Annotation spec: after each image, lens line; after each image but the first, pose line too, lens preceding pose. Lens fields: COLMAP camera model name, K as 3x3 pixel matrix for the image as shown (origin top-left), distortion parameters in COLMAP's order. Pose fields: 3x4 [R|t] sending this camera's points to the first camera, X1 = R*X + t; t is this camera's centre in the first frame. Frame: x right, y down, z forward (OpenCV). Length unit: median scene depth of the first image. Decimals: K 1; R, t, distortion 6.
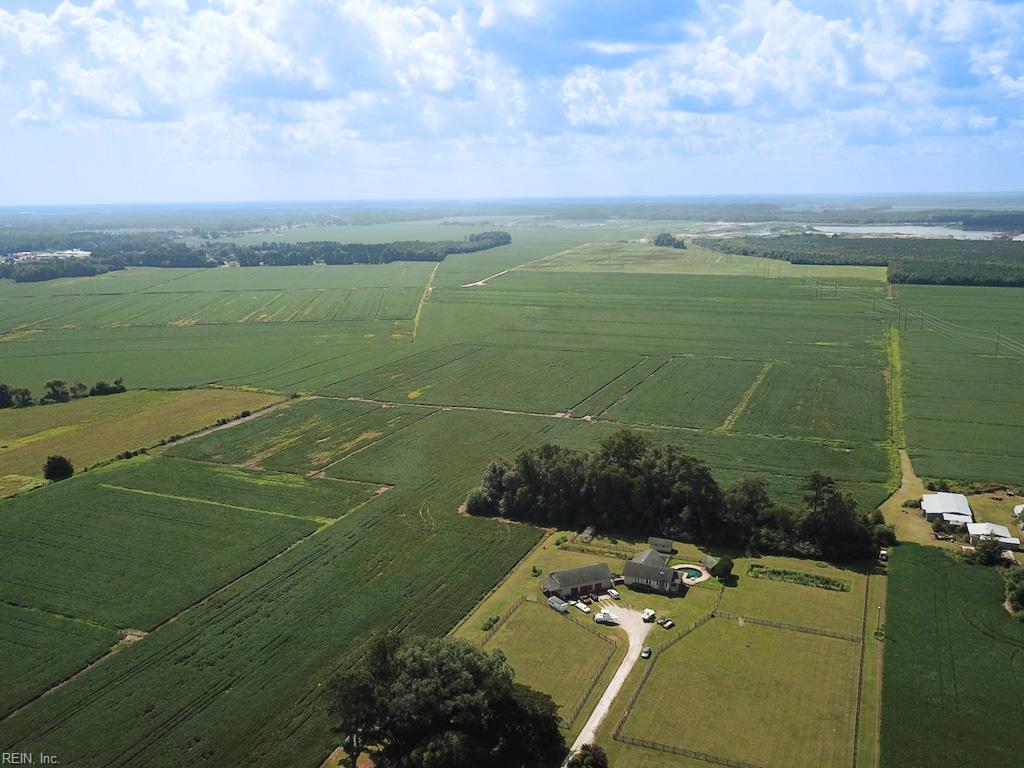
lens RADIAL K [[870.2, 0, 512.0], [0, 870.2, 384.0], [0, 0, 1]] dist [0.040971, -0.079072]
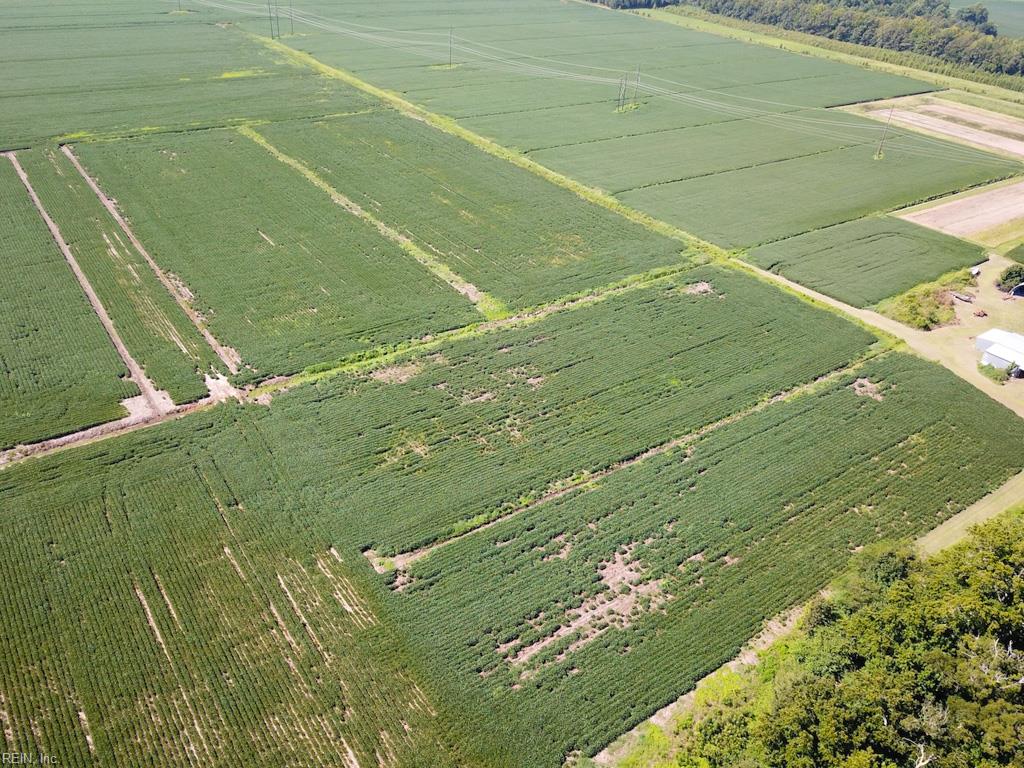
lens RADIAL K [[796.4, 0, 512.0], [0, 796.4, 384.0], [0, 0, 1]] dist [0.003855, 0.000378]
pose [[0.518102, -0.421613, 0.744186, -0.048979], [0.114894, 0.896489, 0.427910, -0.044858], [-0.847567, -0.136198, 0.512913, 0.313870]]
